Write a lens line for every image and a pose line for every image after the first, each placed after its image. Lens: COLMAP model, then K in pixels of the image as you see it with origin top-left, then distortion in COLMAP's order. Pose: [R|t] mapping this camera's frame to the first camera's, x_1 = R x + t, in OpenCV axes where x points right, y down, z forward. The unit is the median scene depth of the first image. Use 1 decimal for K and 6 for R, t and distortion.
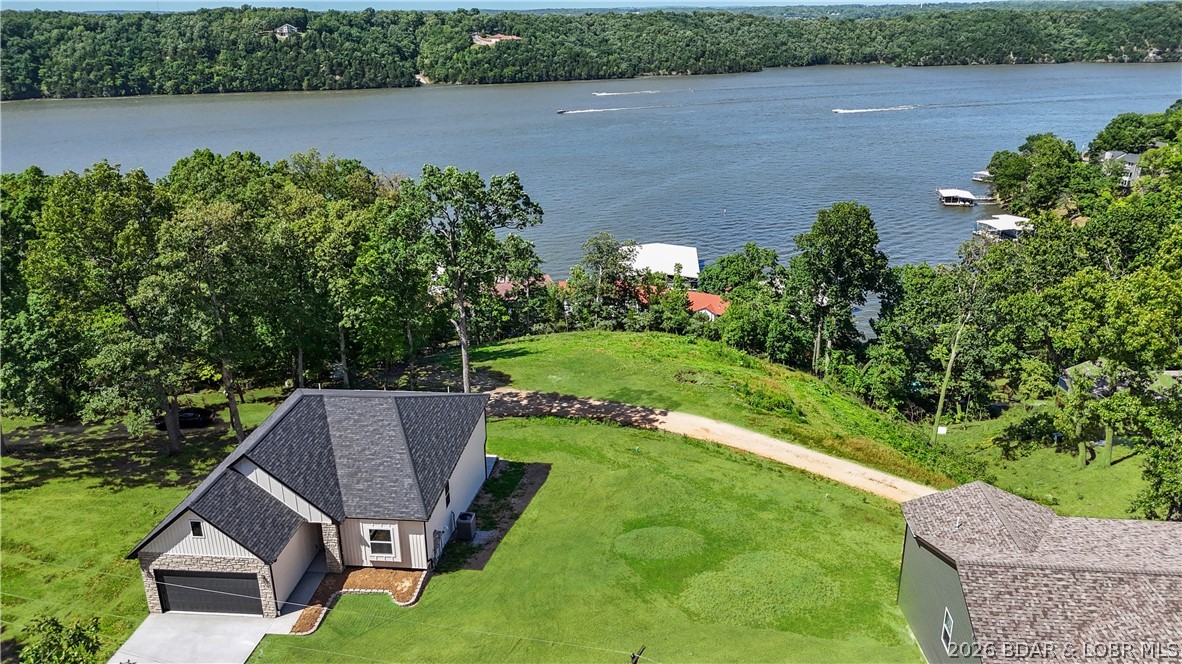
lens RADIAL K [[873.3, 0, 586.7], [0, 873.3, 337.5], [0, 0, 1]] dist [0.032285, -0.005125]
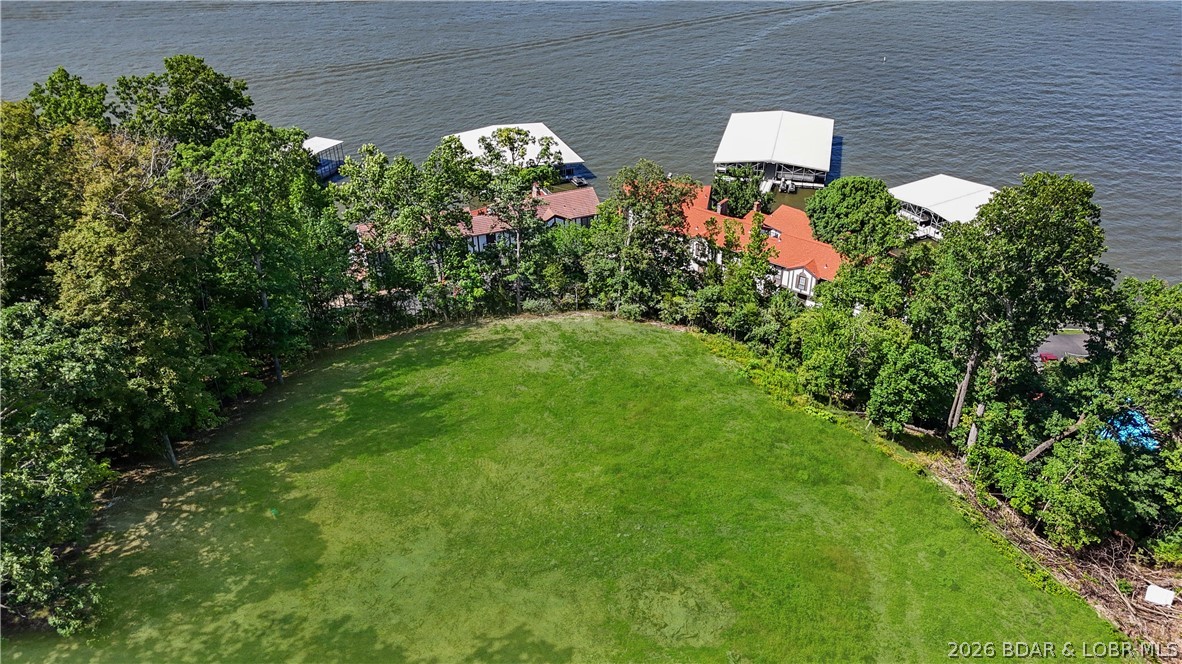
lens RADIAL K [[873.3, 0, 586.7], [0, 873.3, 337.5], [0, 0, 1]] dist [0.032285, -0.005125]
pose [[0.983507, 0.097234, -0.152510, 0.091491], [-0.062534, 0.974007, 0.217716, -0.135464], [0.169716, -0.204588, 0.964023, 0.355481]]
